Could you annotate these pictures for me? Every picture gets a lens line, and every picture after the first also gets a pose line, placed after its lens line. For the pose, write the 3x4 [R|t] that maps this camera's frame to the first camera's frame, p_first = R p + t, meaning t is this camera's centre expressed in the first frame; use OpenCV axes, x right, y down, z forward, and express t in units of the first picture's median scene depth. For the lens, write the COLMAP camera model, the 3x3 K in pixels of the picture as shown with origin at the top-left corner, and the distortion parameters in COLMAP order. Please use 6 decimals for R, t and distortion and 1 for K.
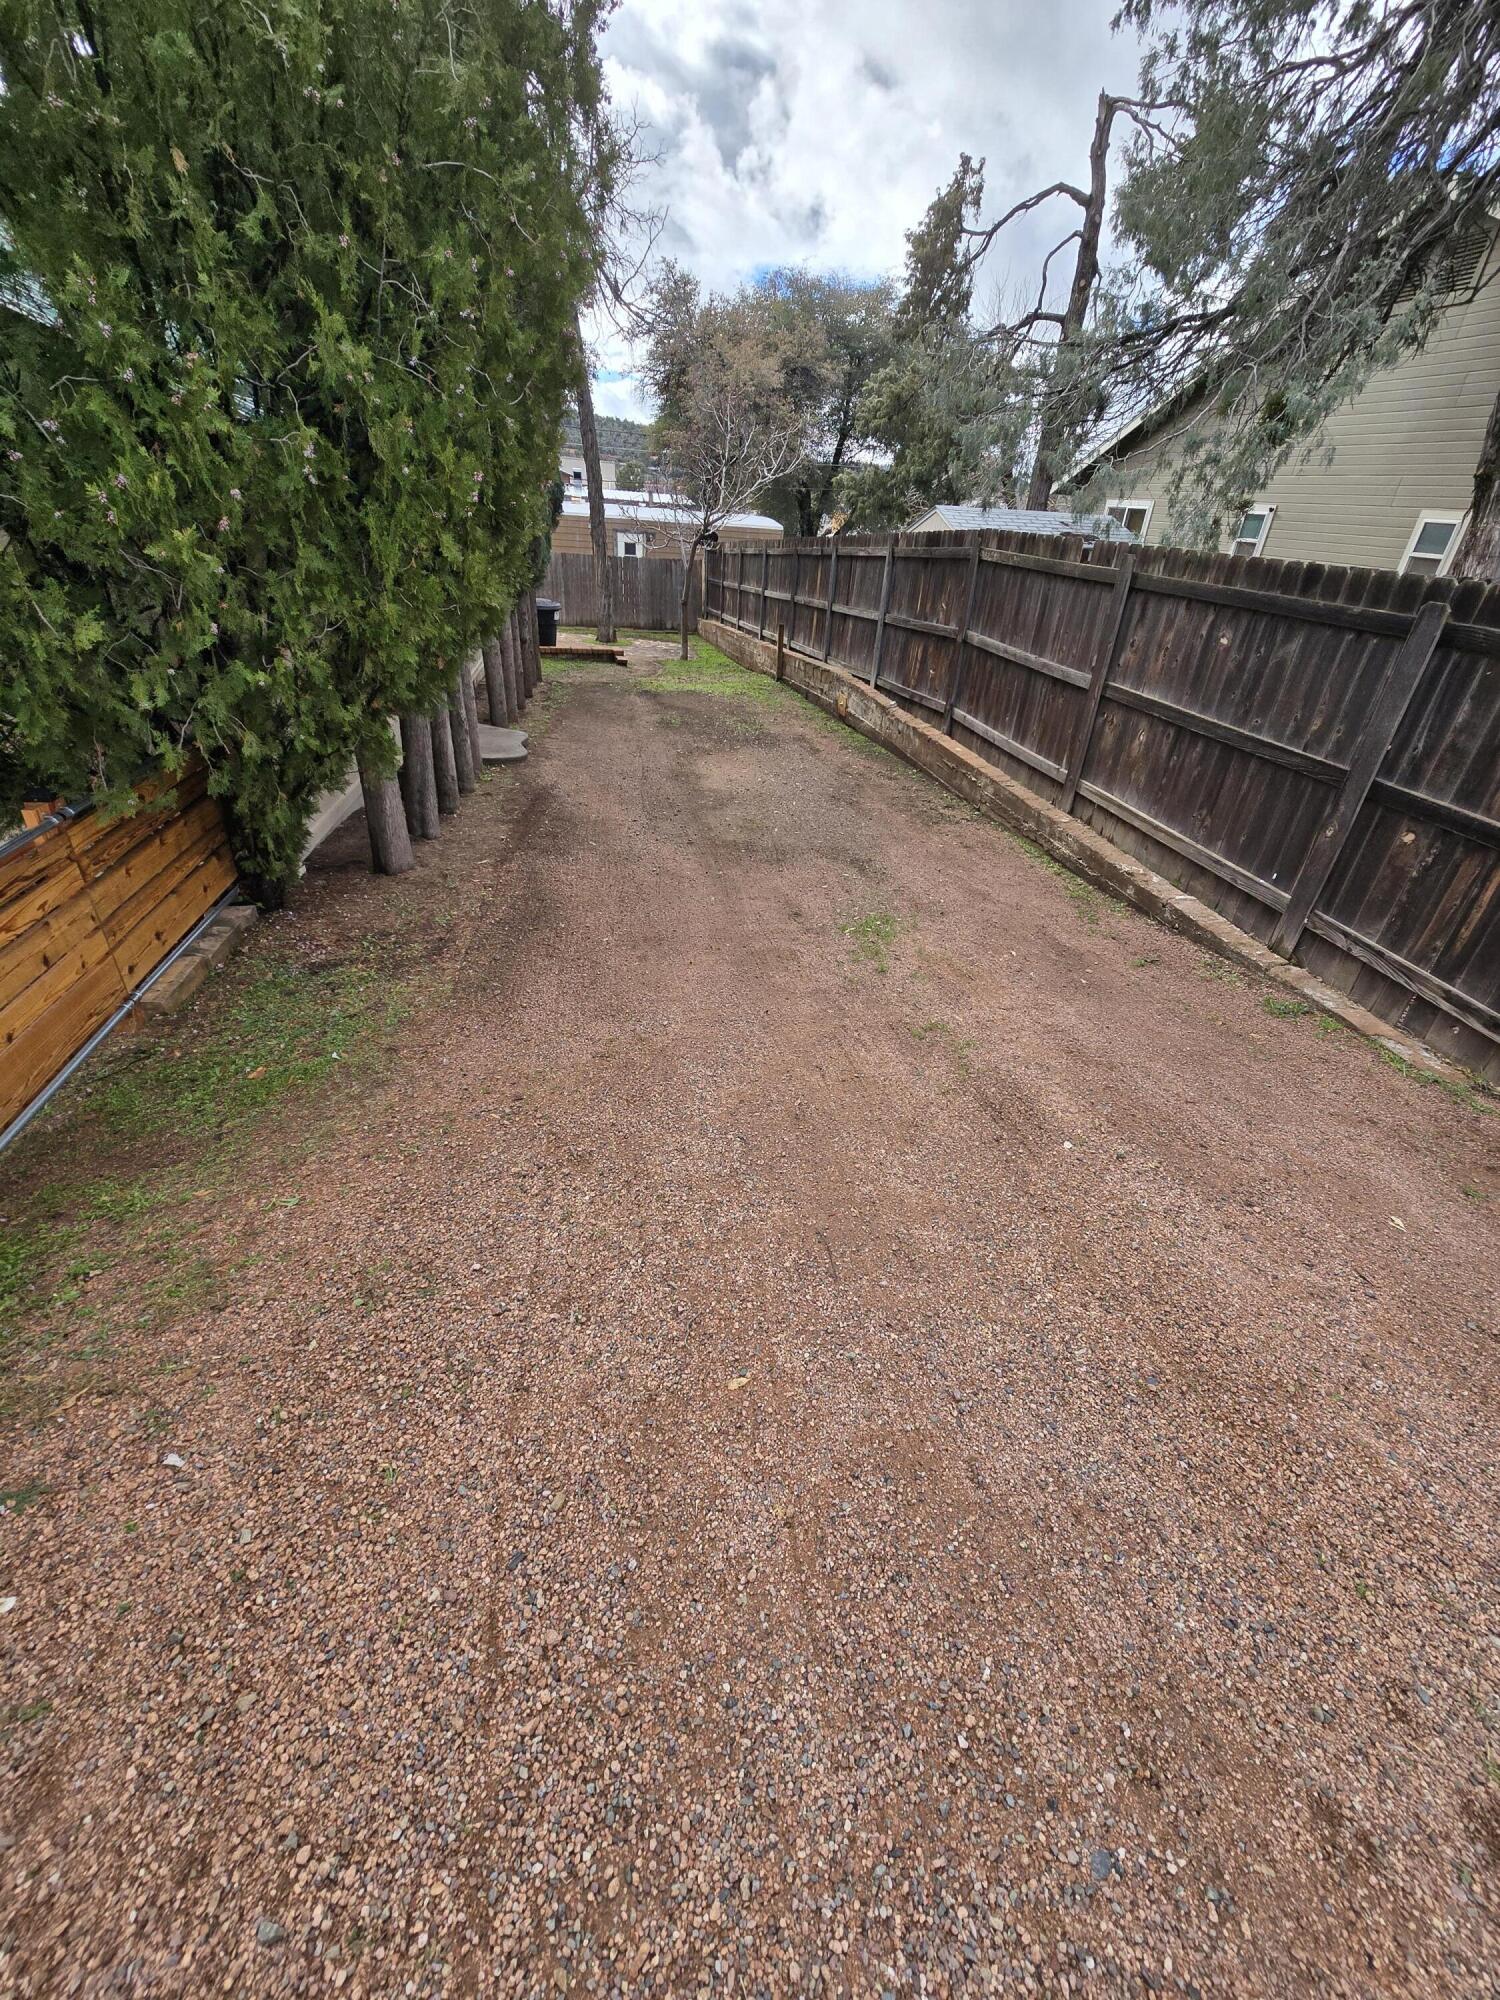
lens RADIAL K [[818.0, 0, 754.6], [0, 818.0, 1009.1], [0, 0, 1]] dist [-0.002977, 0.000334]
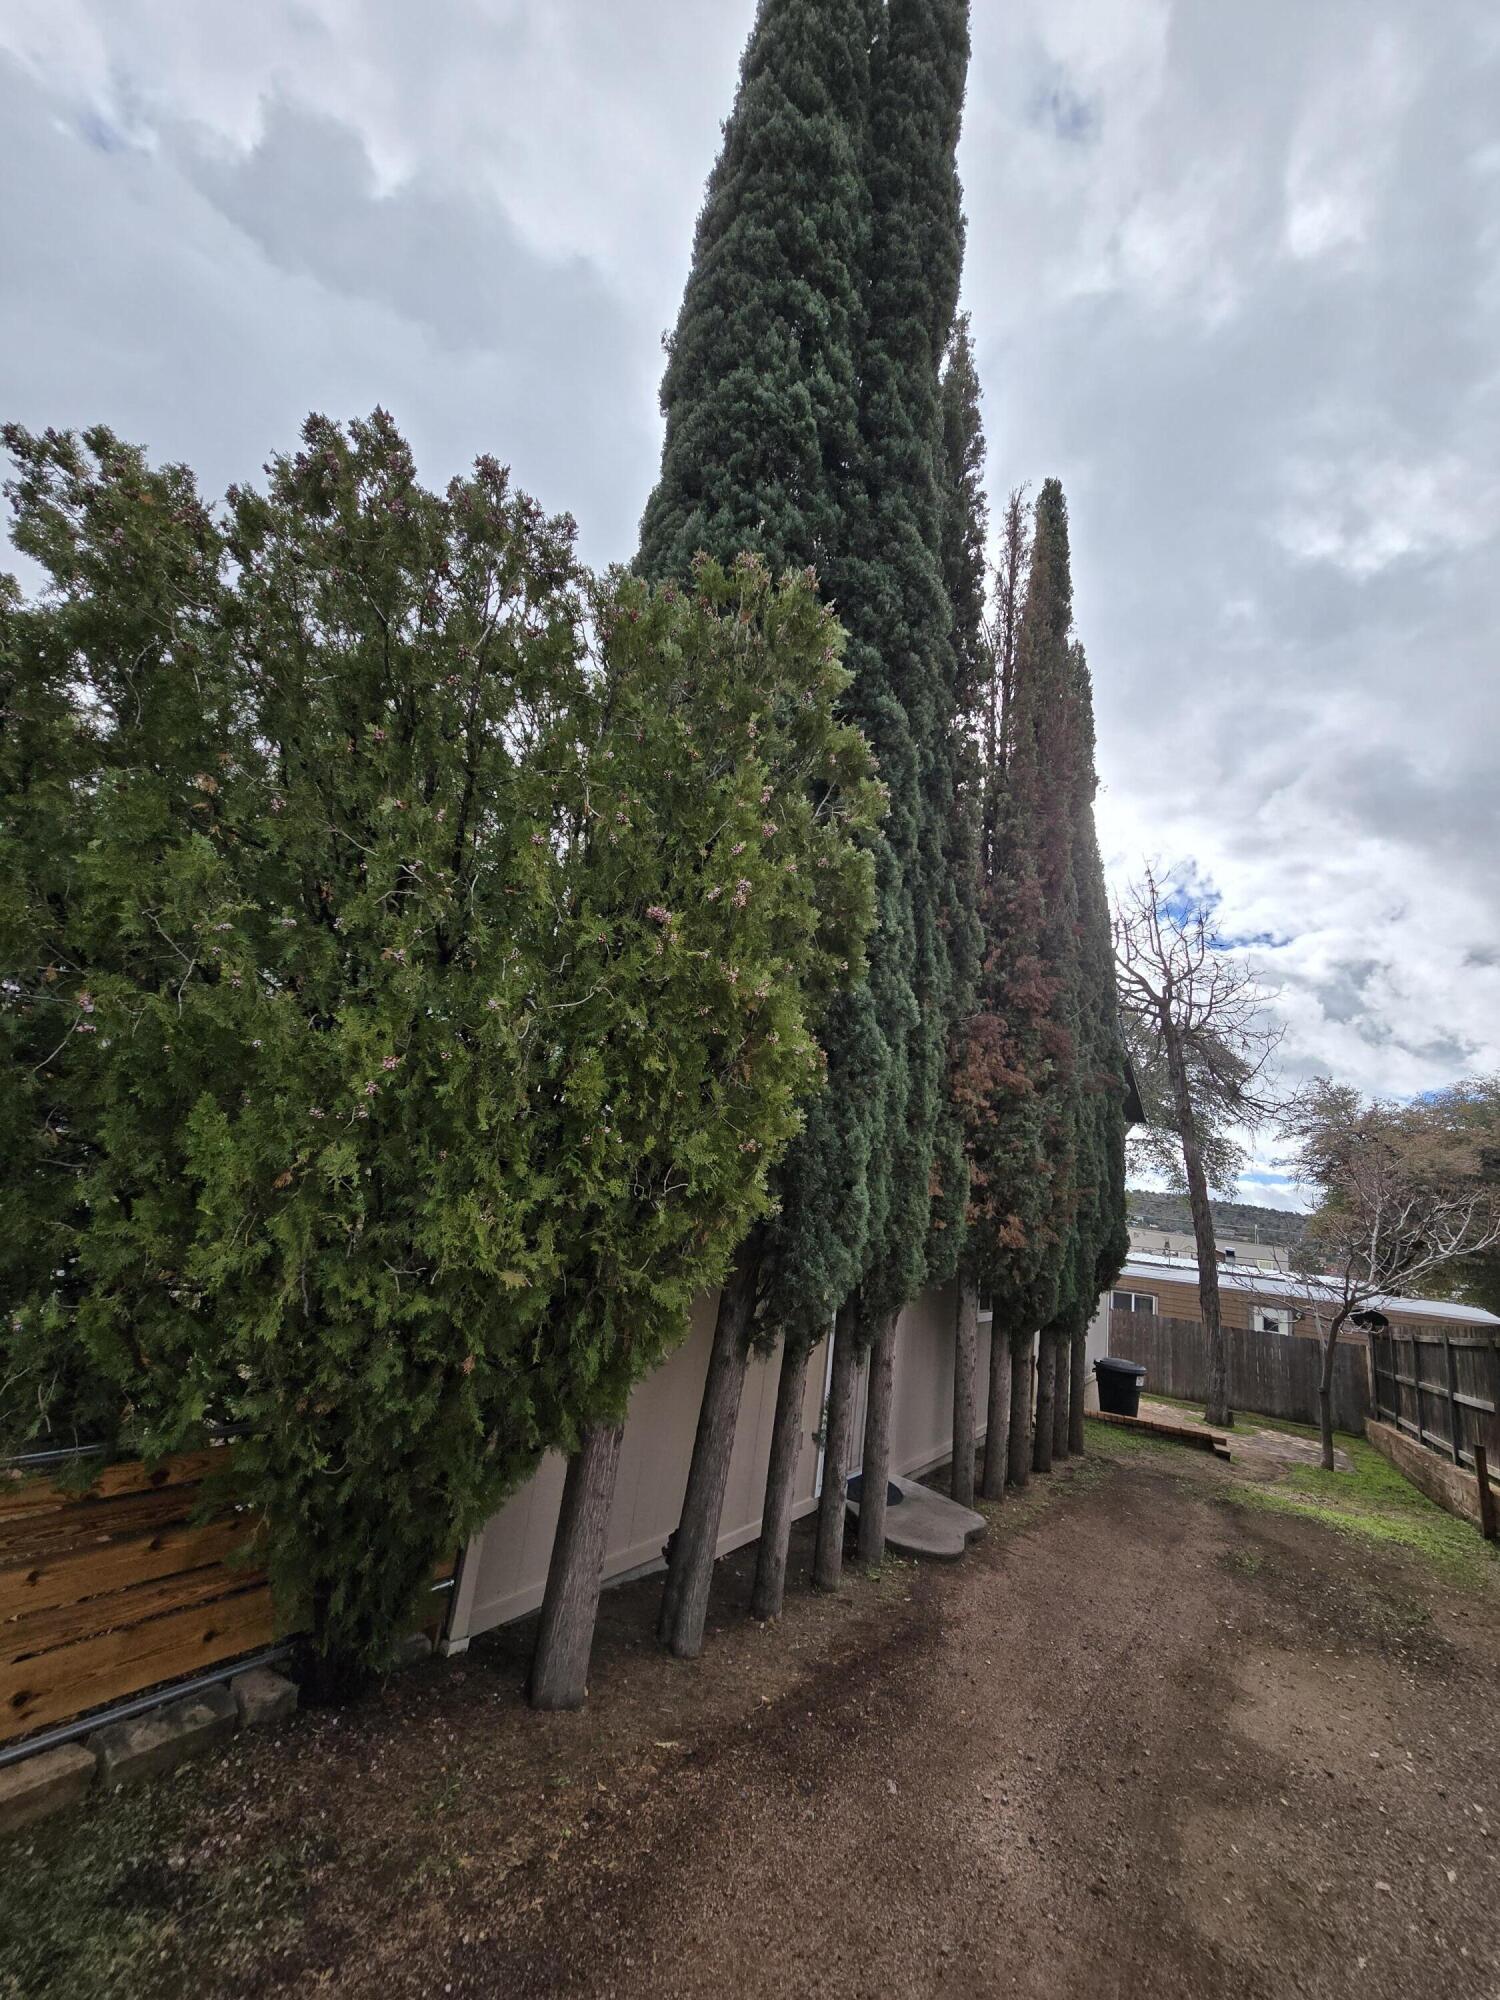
lens RADIAL K [[818.0, 0, 754.6], [0, 818.0, 1009.1], [0, 0, 1]] dist [-0.002977, 0.000334]
pose [[0.759681, -0.129134, -0.637346, 0.043205], [-0.401154, 0.678325, -0.615589, -0.065530], [0.511822, 0.723325, 0.463508, 0.133043]]
